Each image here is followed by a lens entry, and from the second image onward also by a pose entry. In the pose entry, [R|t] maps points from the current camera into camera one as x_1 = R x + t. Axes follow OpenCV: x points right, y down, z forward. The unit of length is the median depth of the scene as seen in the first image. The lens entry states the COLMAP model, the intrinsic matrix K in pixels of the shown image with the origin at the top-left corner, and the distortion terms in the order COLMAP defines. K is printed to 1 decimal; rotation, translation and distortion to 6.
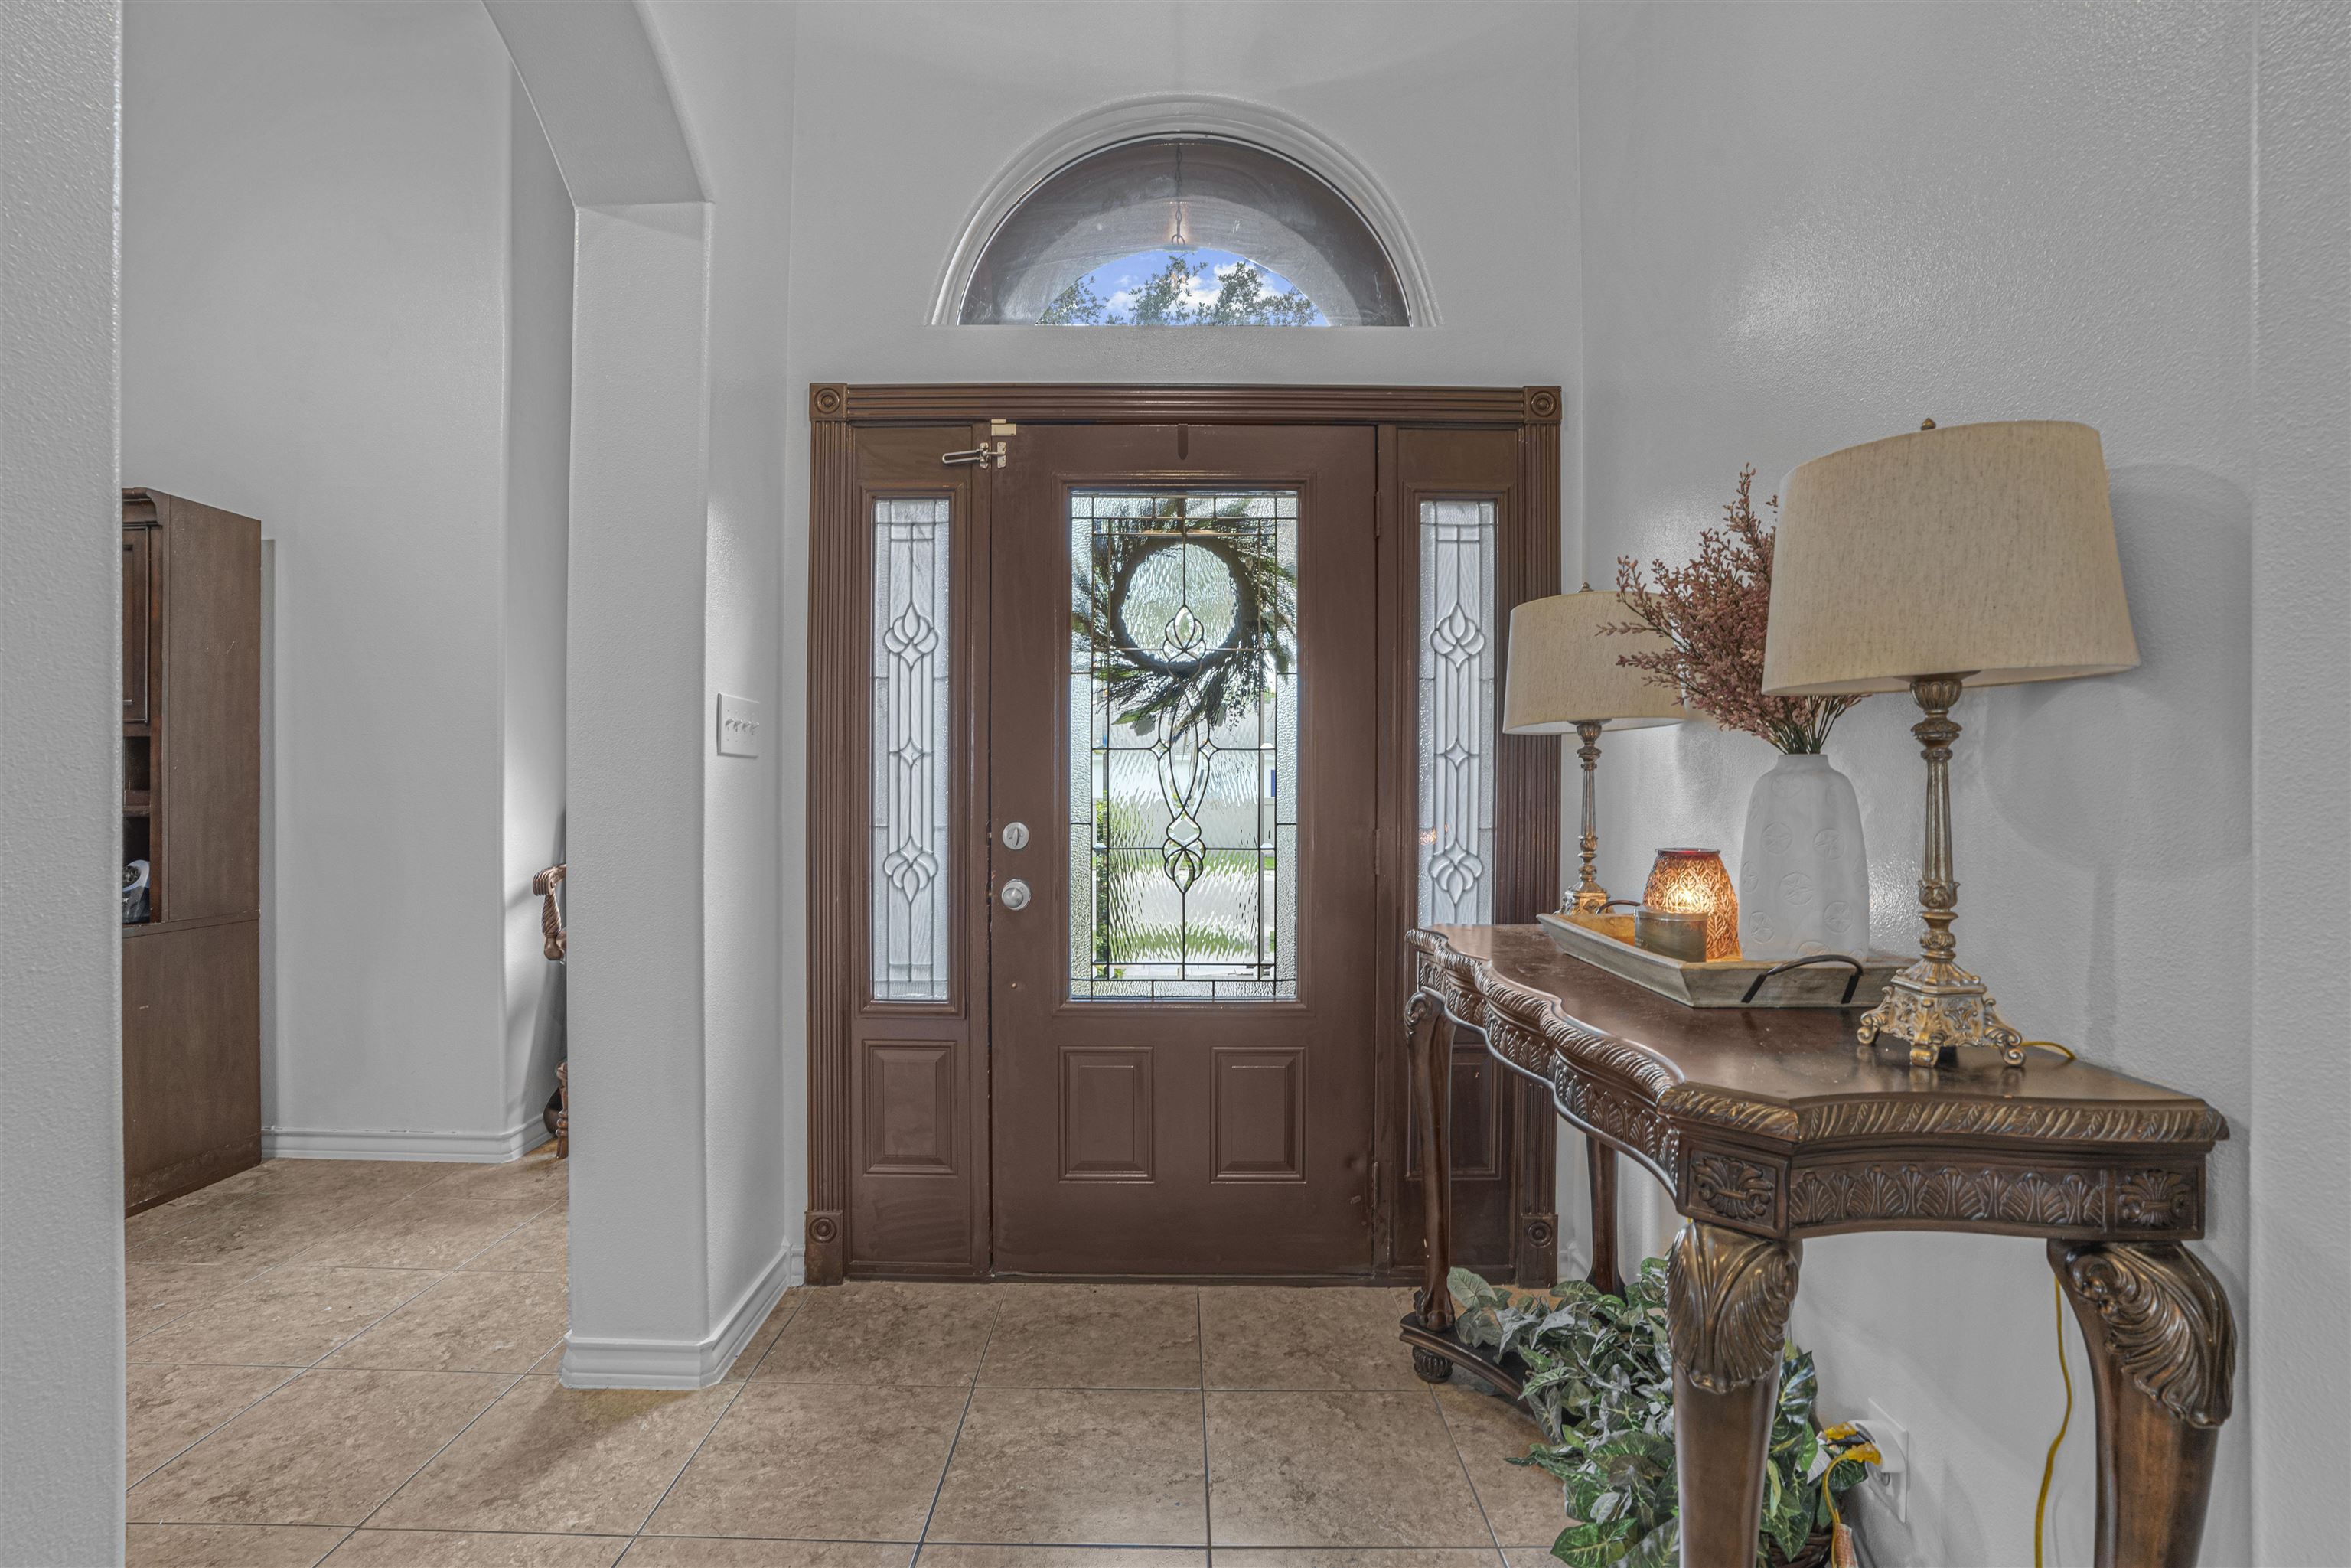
lens RADIAL K [[1075.2, 0, 1120.0], [0, 1075.2, 784.9], [0, 0, 1]] dist [-0.024425, 0.007132]
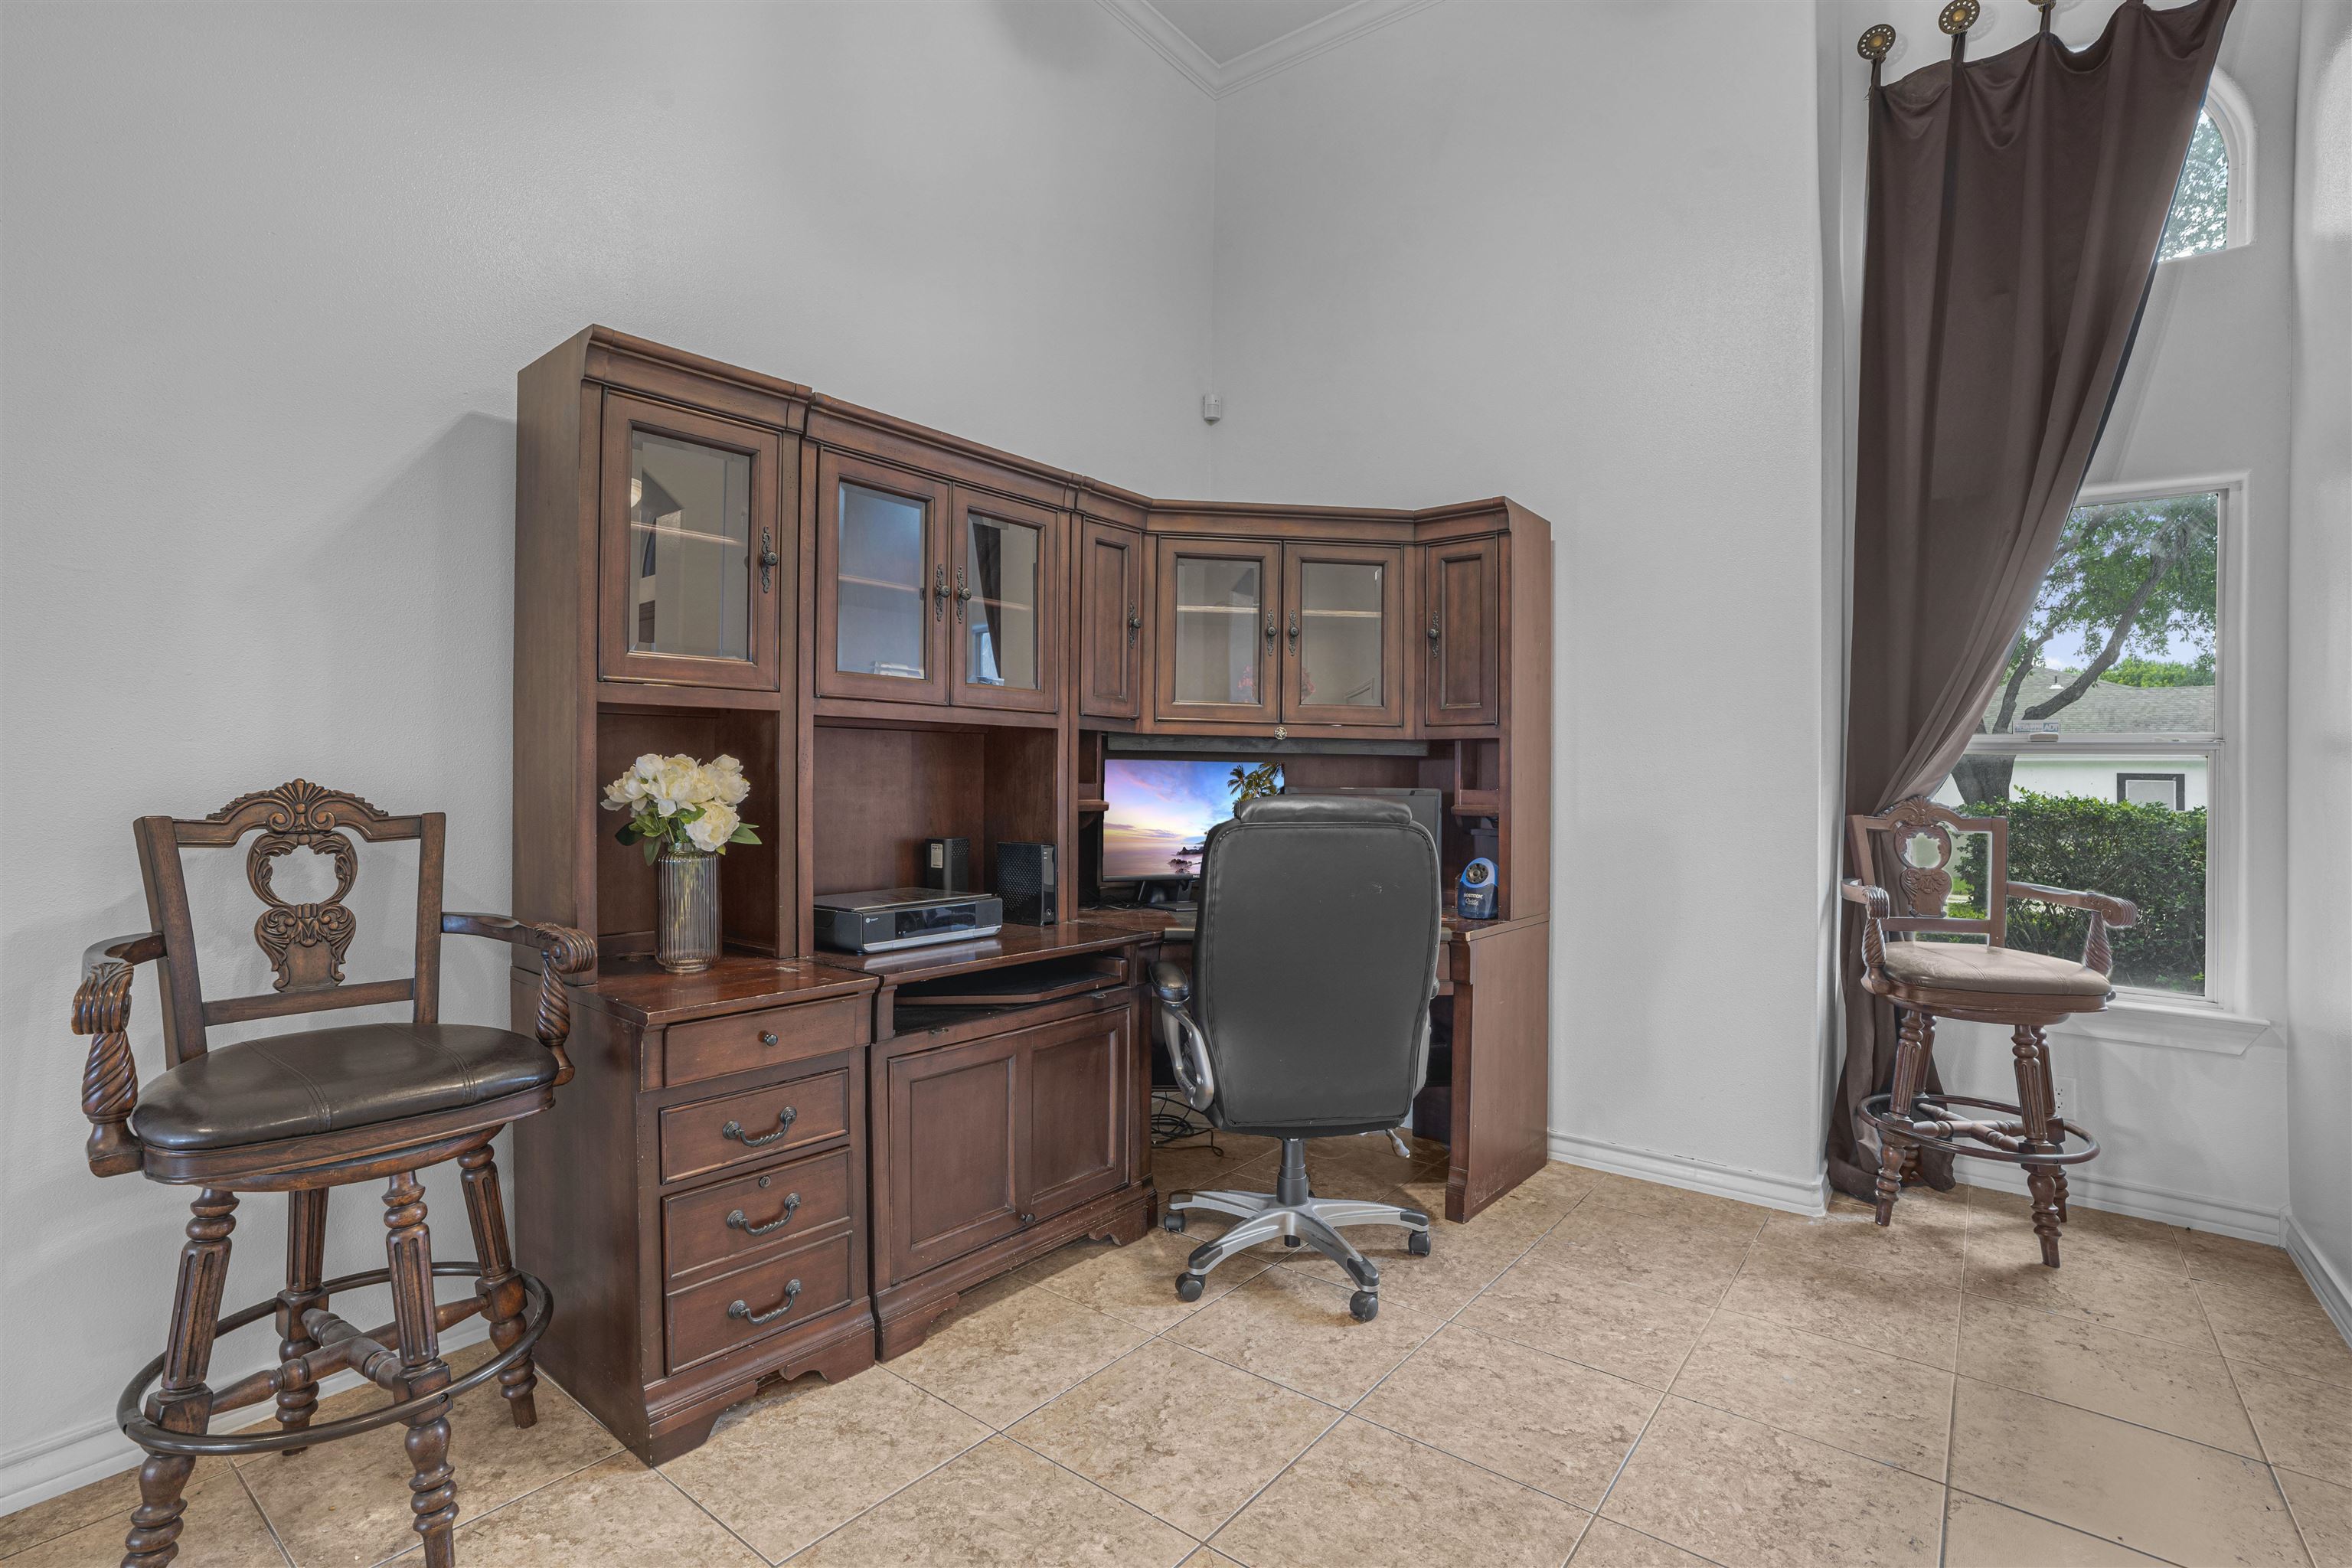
lens RADIAL K [[1075.7, 0, 1227.6], [0, 1075.7, 774.6], [0, 0, 1]] dist [-0.024425, 0.007132]
pose [[0.835532, 0.015597, -0.549220, -0.510792], [-0.016214, 0.999862, 0.003729, -0.009890], [0.549202, 0.005789, 0.835669, -0.015533]]
